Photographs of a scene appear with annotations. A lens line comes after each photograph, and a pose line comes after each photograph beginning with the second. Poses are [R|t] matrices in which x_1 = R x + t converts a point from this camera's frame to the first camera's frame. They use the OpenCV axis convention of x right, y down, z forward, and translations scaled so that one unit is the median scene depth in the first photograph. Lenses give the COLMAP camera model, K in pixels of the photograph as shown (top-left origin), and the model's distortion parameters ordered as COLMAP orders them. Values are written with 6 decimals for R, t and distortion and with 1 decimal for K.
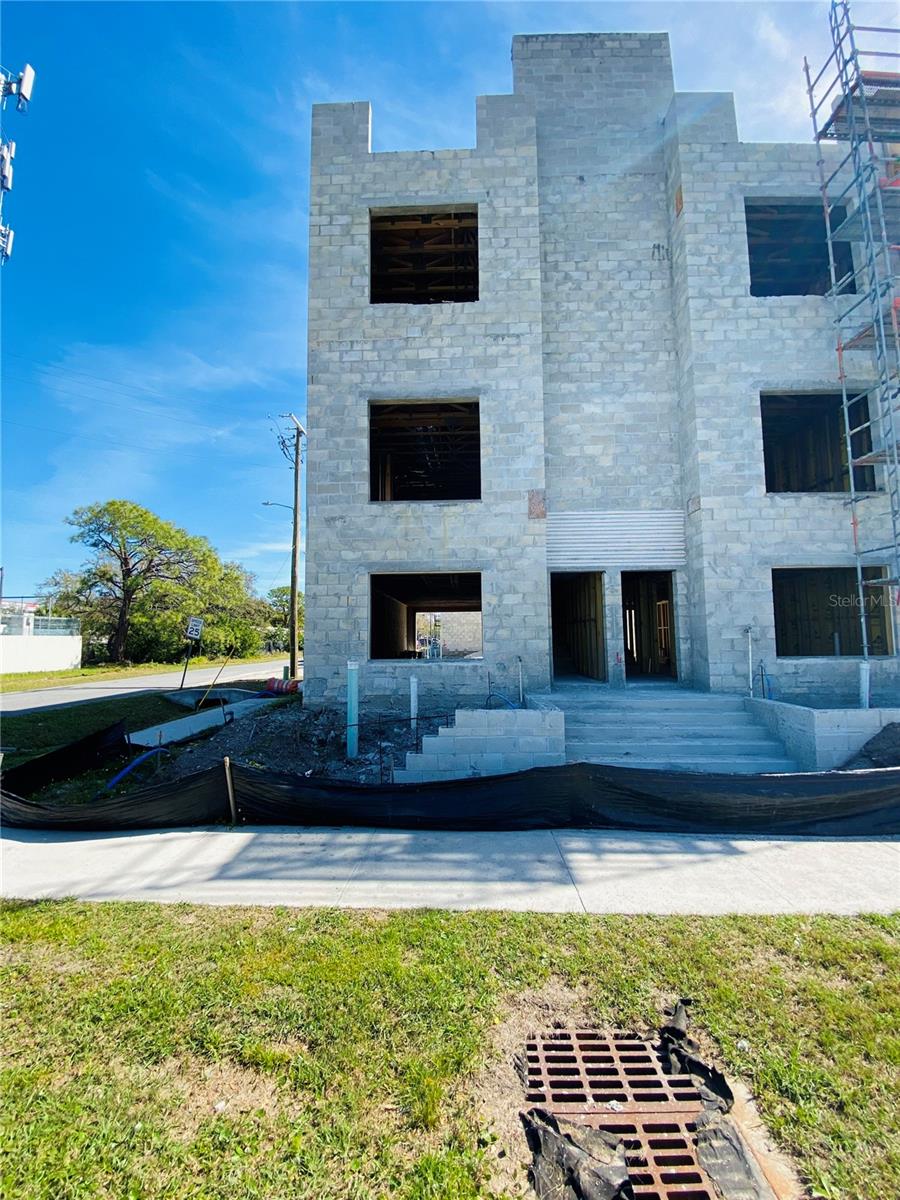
lens RADIAL K [[452.6, 0, 450.0], [0, 452.6, 600.0], [0, 0, 1]] dist [0.034233, -0.019549]
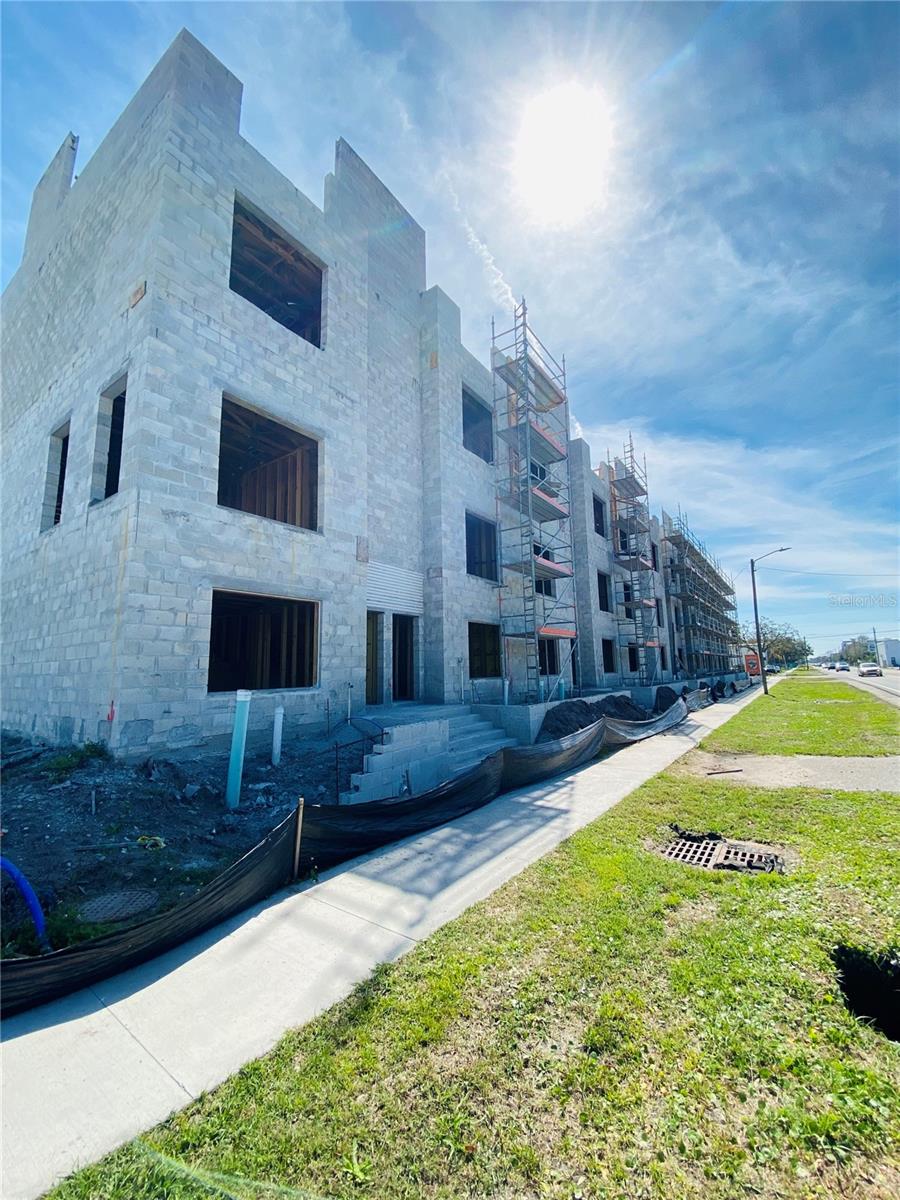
lens RADIAL K [[453.8, 0, 425.7], [0, 453.8, 604.8], [0, 0, 1]] dist [0.022995, -0.019135]
pose [[0.606857, 0.111249, 0.786987, -0.605206], [-0.051634, 0.993582, -0.100638, 0.036516], [-0.793132, 0.020437, 0.608707, 0.175589]]
